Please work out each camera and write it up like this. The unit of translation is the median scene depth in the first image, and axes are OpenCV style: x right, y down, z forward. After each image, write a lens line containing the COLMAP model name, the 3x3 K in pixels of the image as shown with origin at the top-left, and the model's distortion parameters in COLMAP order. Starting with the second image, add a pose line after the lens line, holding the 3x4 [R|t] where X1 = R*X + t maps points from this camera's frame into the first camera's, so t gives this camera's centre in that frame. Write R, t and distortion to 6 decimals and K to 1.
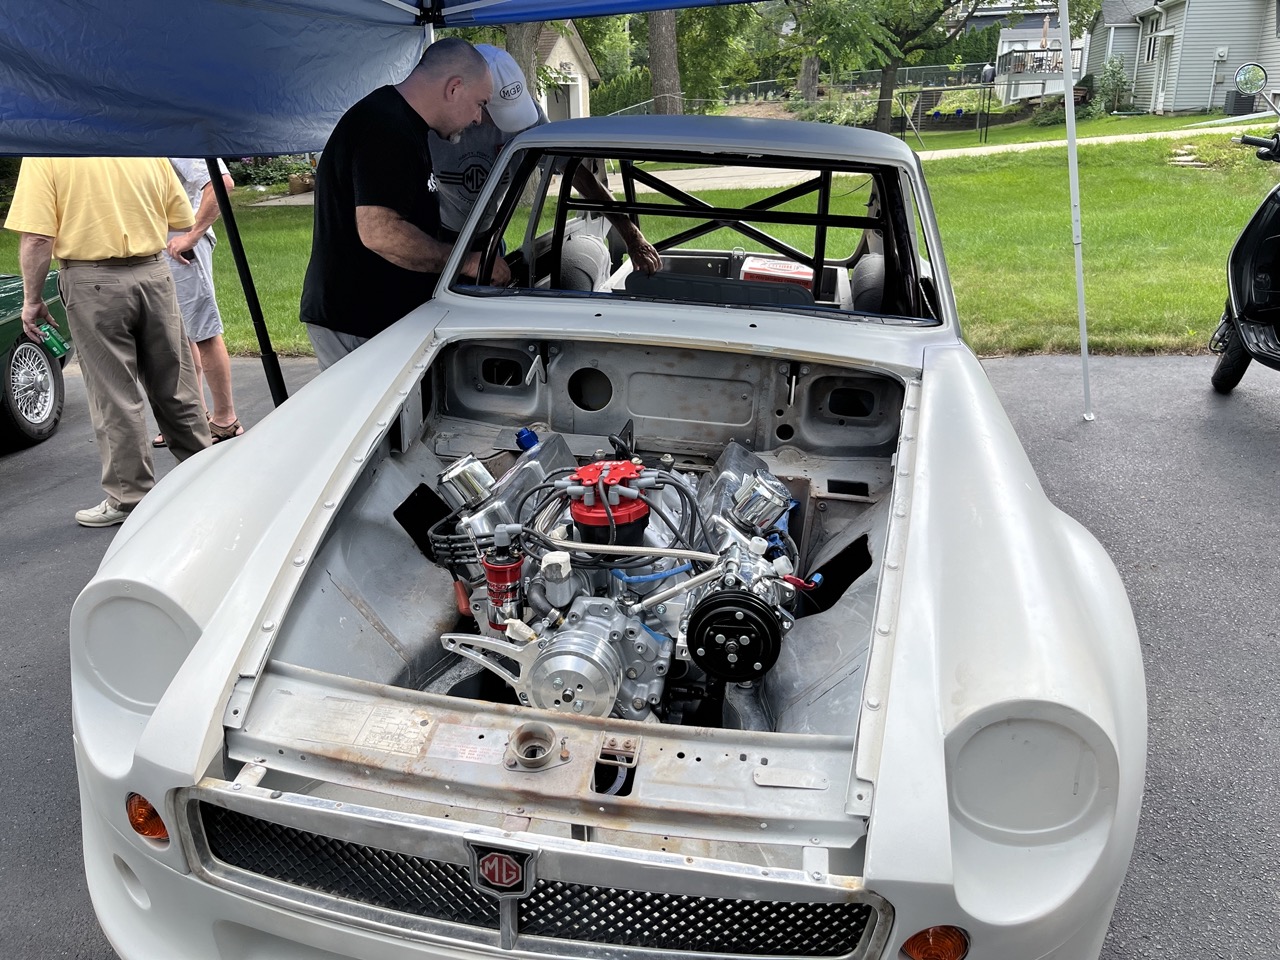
lens RADIAL K [[984.4, 0, 635.7], [0, 984.4, 483.1], [0, 0, 1]] dist [0.035428, -0.055467]
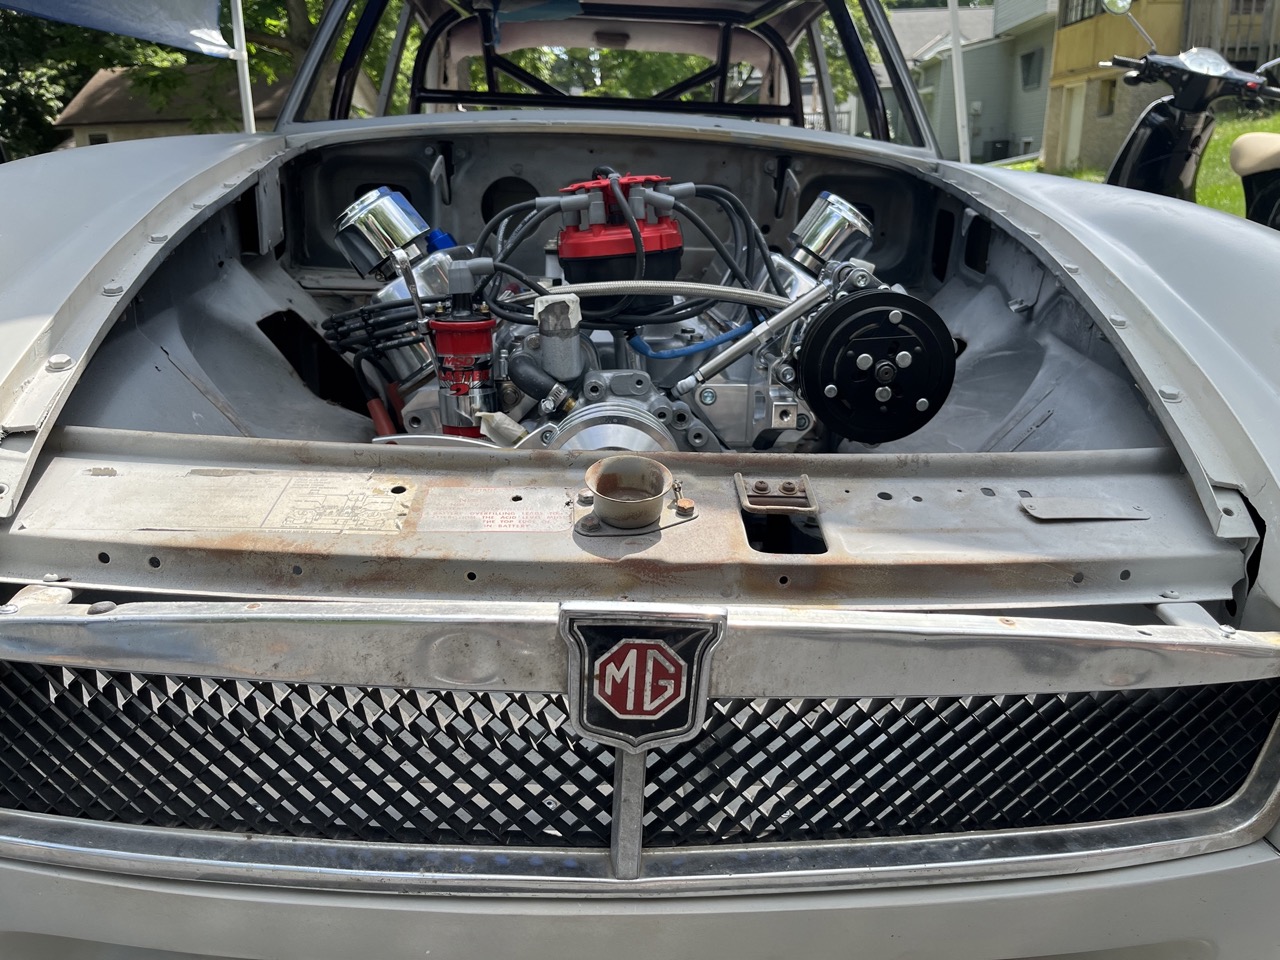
lens RADIAL K [[984.4, 0, 645.8], [0, 984.4, 489.6], [0, 0, 1]] dist [0.035428, -0.055467]
pose [[0.978229, -0.065853, 0.196805, -0.141657], [0.077055, 0.995782, -0.049810, 0.209477], [-0.192695, 0.063891, 0.979177, 0.347438]]
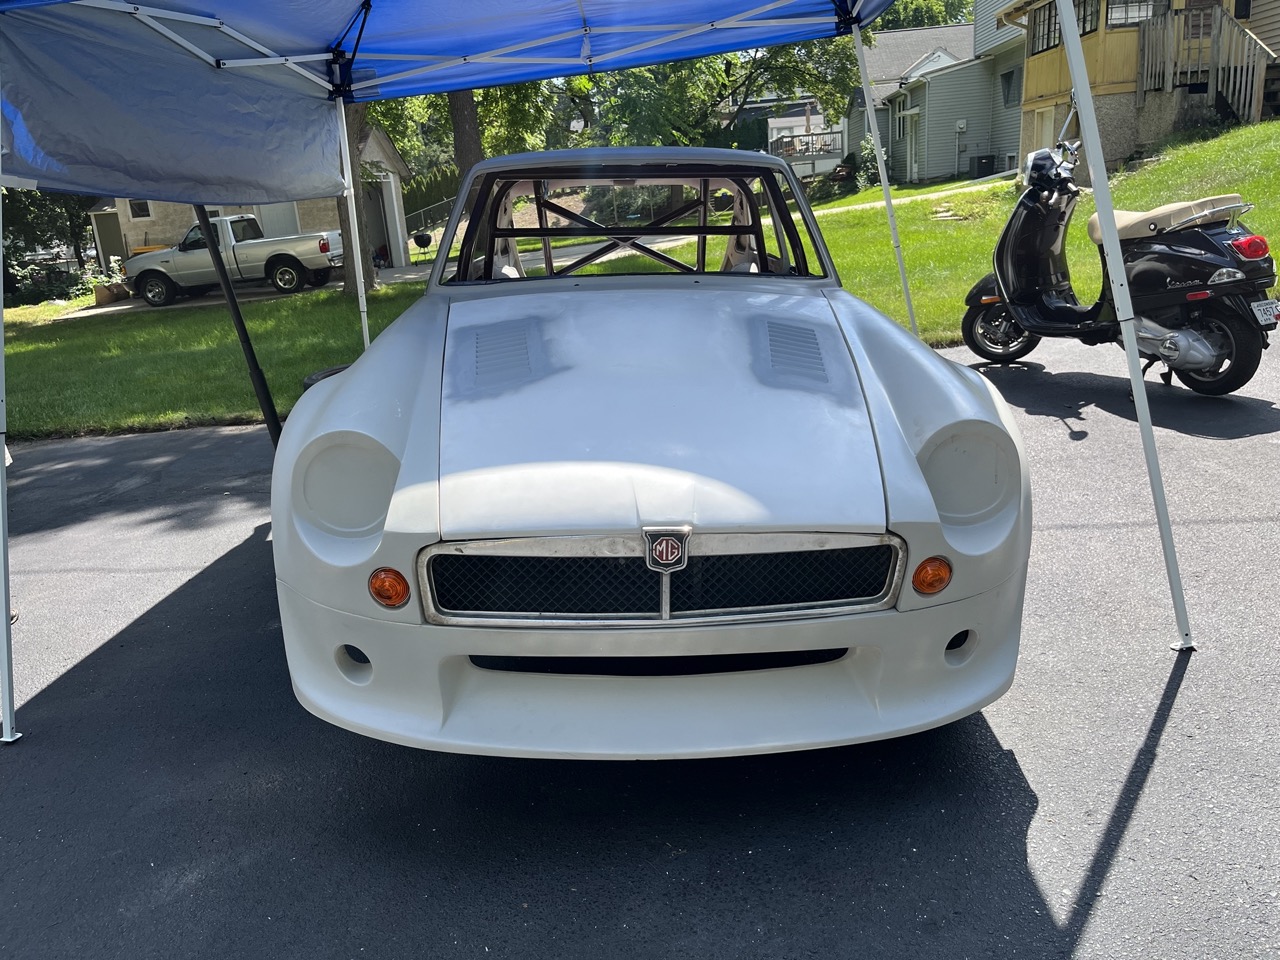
lens RADIAL K [[984.4, 0, 645.2], [0, 984.4, 468.6], [0, 0, 1]] dist [0.035428, -0.055467]
pose [[0.977464, -0.104310, 0.183529, -0.283322], [0.122207, 0.988502, -0.089045, 0.256718], [-0.172130, 0.109467, 0.978973, -0.332200]]
